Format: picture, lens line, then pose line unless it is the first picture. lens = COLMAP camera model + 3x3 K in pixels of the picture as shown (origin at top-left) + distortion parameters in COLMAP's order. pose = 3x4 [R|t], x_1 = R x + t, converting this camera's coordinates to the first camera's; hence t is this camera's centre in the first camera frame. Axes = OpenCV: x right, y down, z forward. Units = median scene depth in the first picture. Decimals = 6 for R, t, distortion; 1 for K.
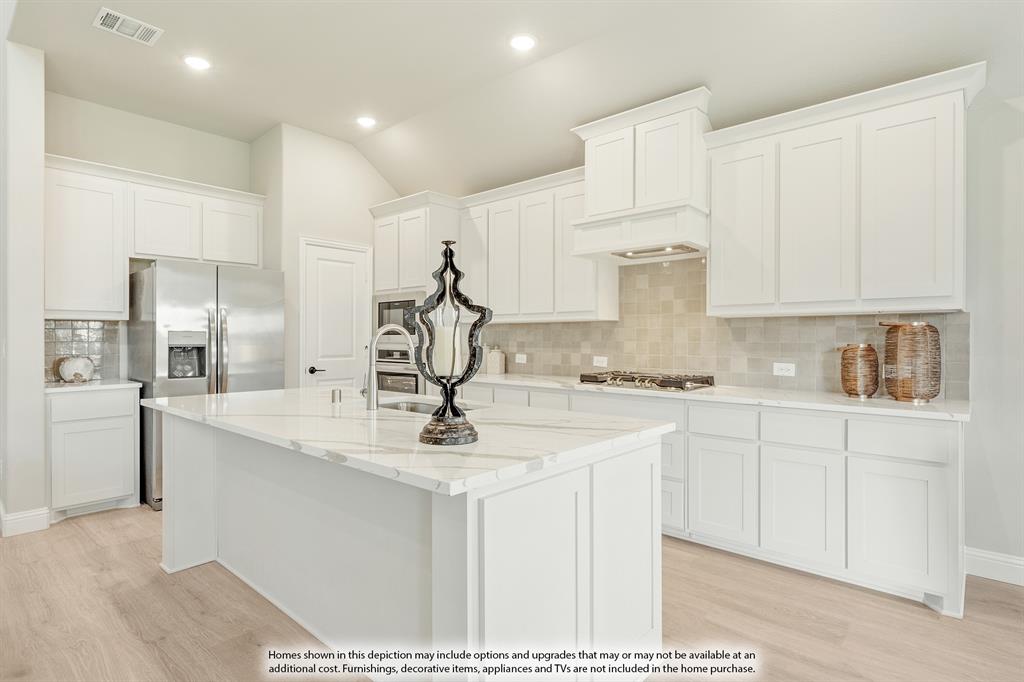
lens RADIAL K [[527.5, 0, 508.3], [0, 527.5, 339.0], [0, 0, 1]] dist [-0.001715, 0.000618]
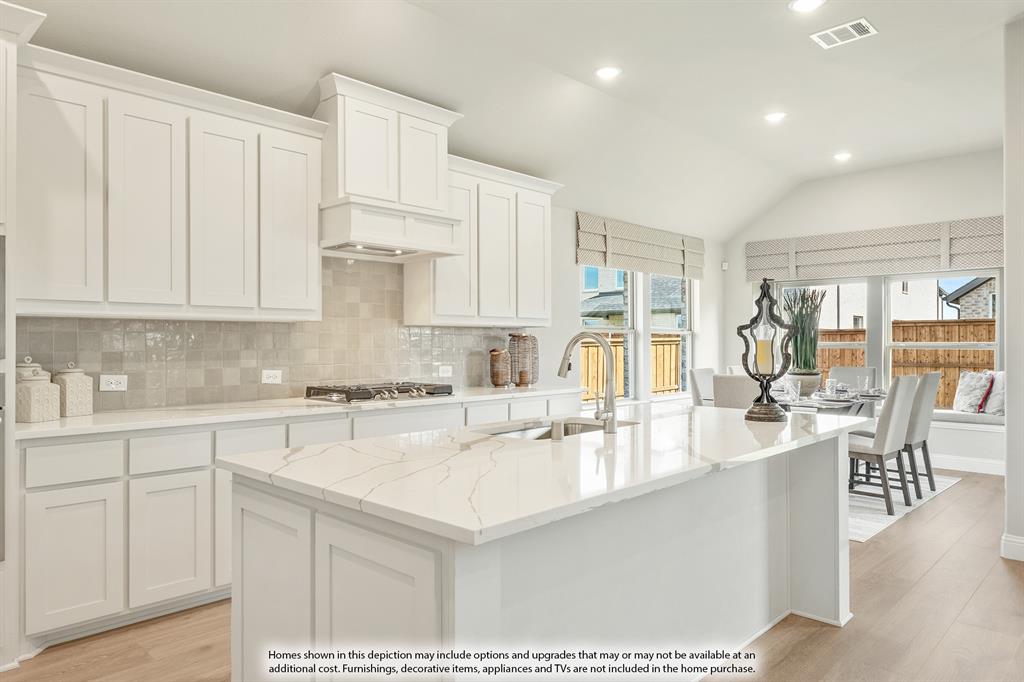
lens RADIAL K [[662.8, 0, 512.7], [0, 662.8, 343.8], [0, 0, 1]] dist [-0.004751, 0.001709]
pose [[0.041658, -0.004231, 0.999123, -0.797142], [0.000615, 0.999991, 0.004209, -0.007903], [-0.999132, 0.000439, 0.041660, 0.670427]]
